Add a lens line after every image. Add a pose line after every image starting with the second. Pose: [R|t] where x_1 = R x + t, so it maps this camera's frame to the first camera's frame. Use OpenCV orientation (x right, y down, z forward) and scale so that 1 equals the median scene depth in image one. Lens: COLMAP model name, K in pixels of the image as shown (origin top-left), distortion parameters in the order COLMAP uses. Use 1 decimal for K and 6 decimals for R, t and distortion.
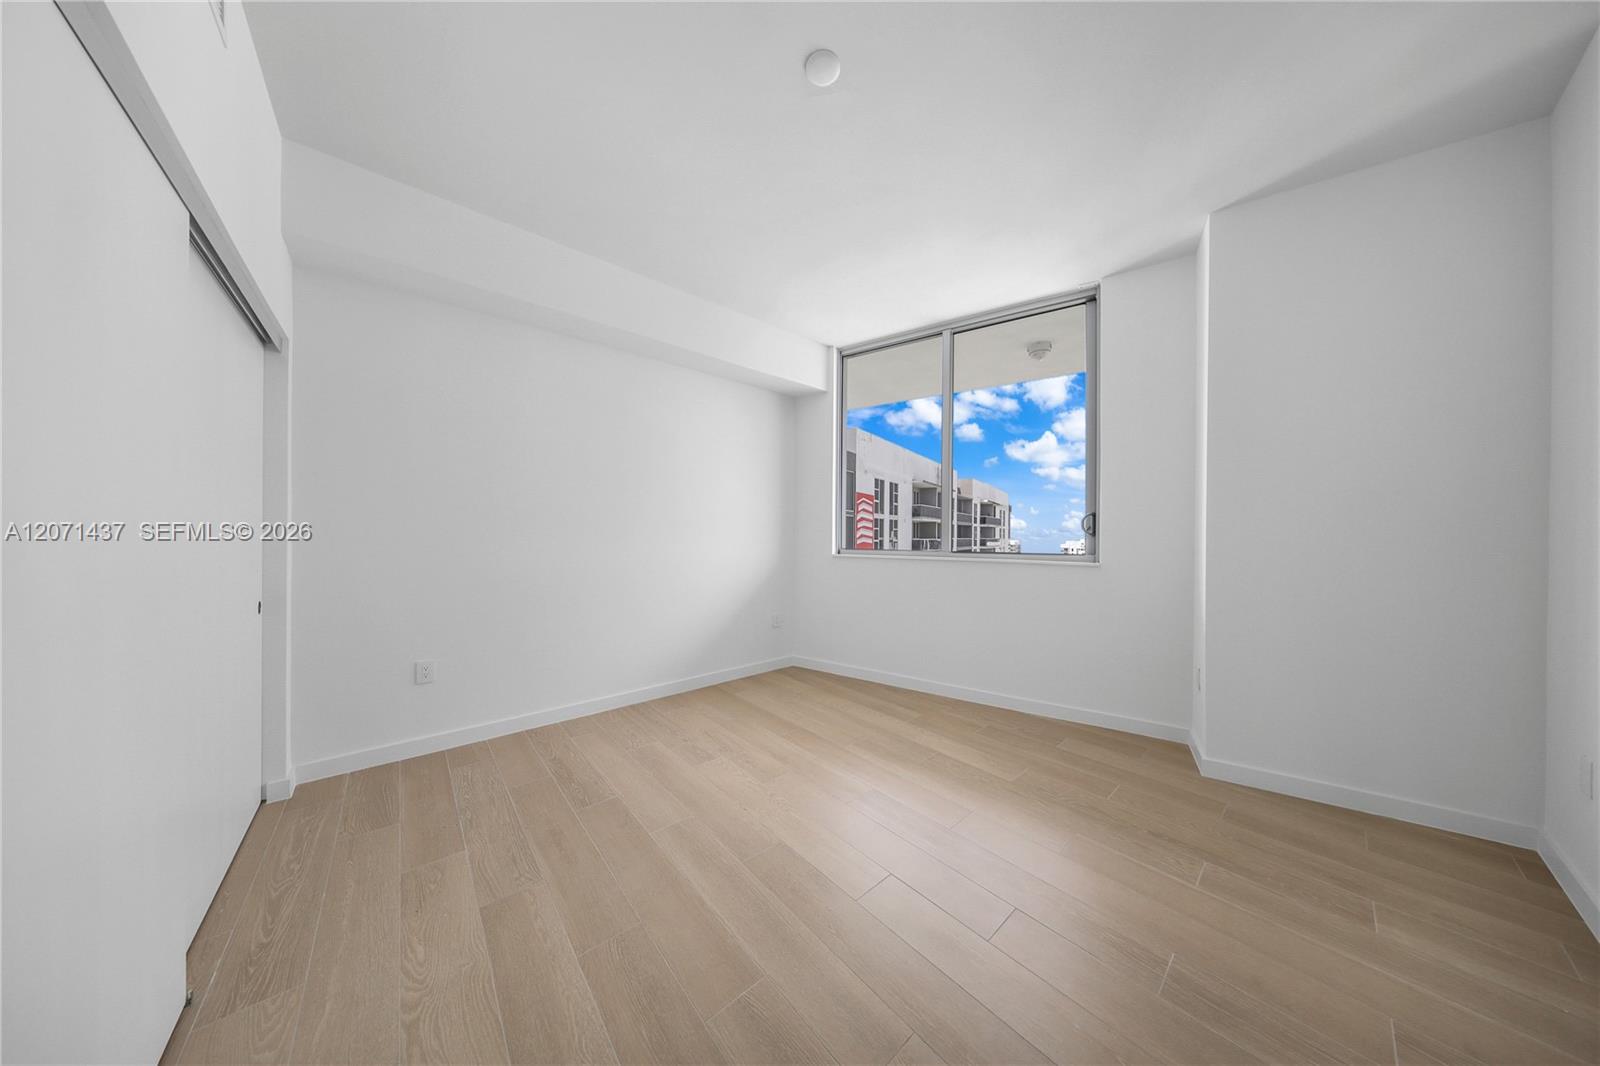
lens RADIAL K [[458.5, 0, 800.0], [0, 458.5, 533.0], [0, 0, 1]] dist [0.000503, 0.000026]
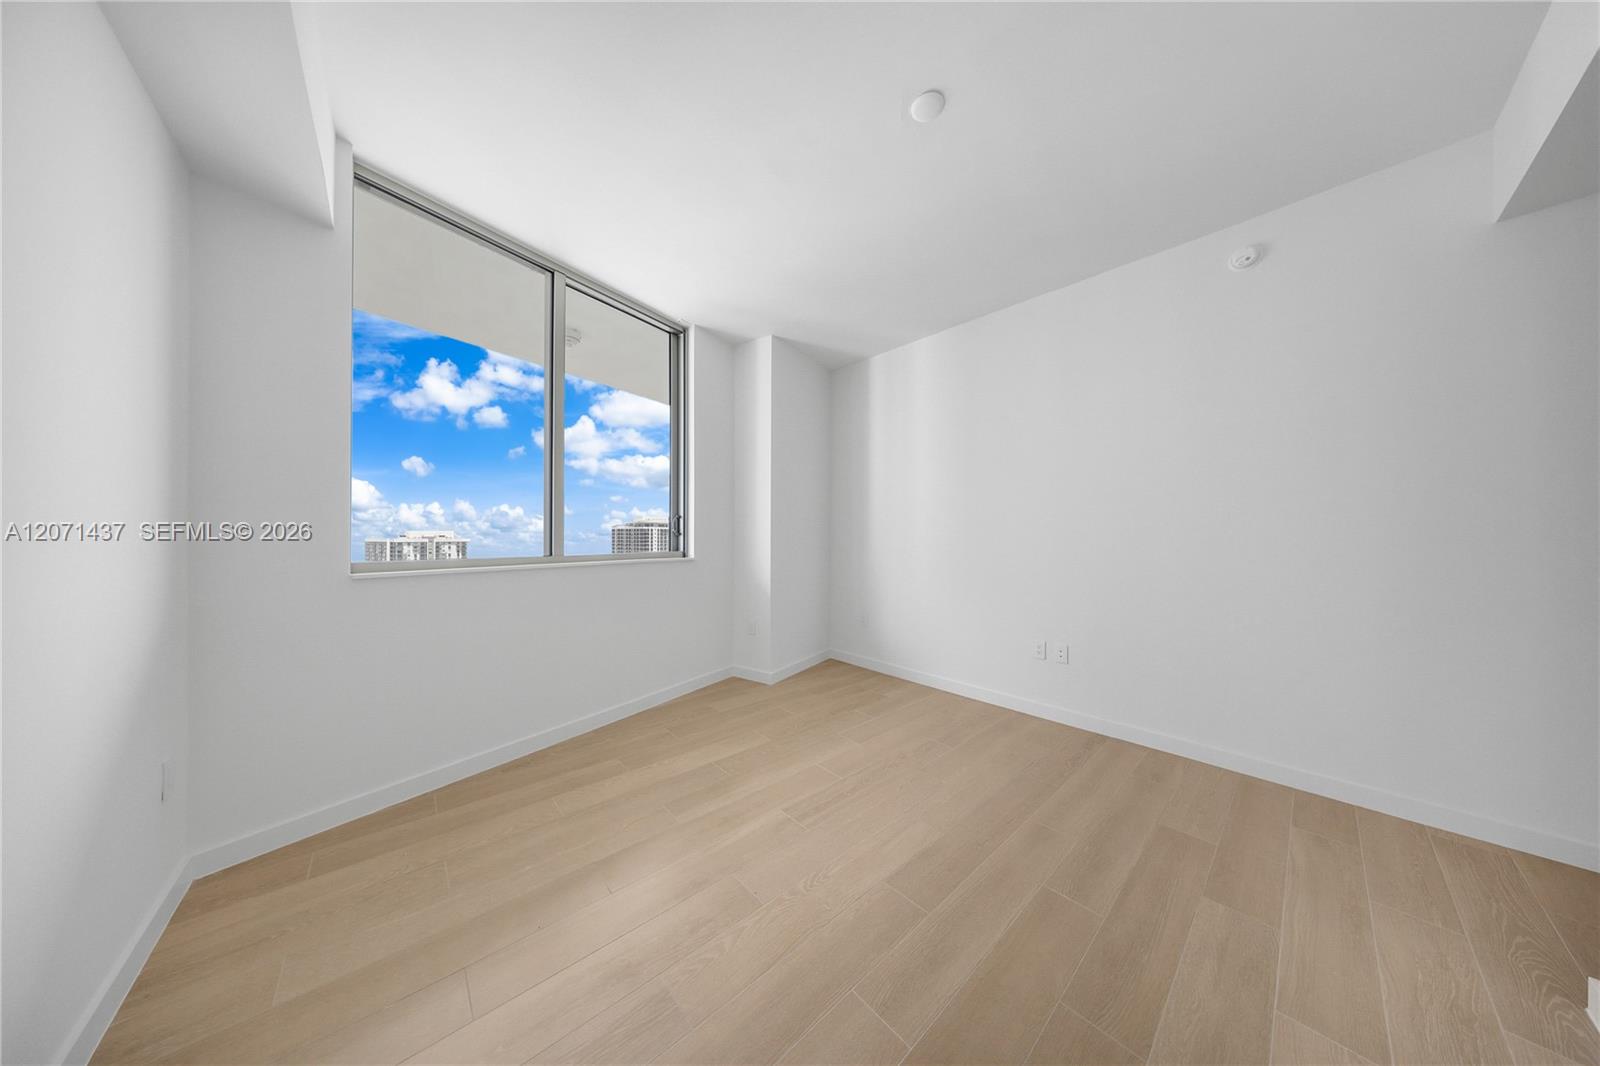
lens RADIAL K [[458.5, 0, 800.0], [0, 458.5, 533.0], [0, 0, 1]] dist [0.000503, 0.000026]
pose [[-0.005501, -0.002401, 0.999982, -0.565240], [-0.006311, 0.999977, 0.002367, -0.005021], [-0.999965, -0.006298, -0.005516, 0.710565]]
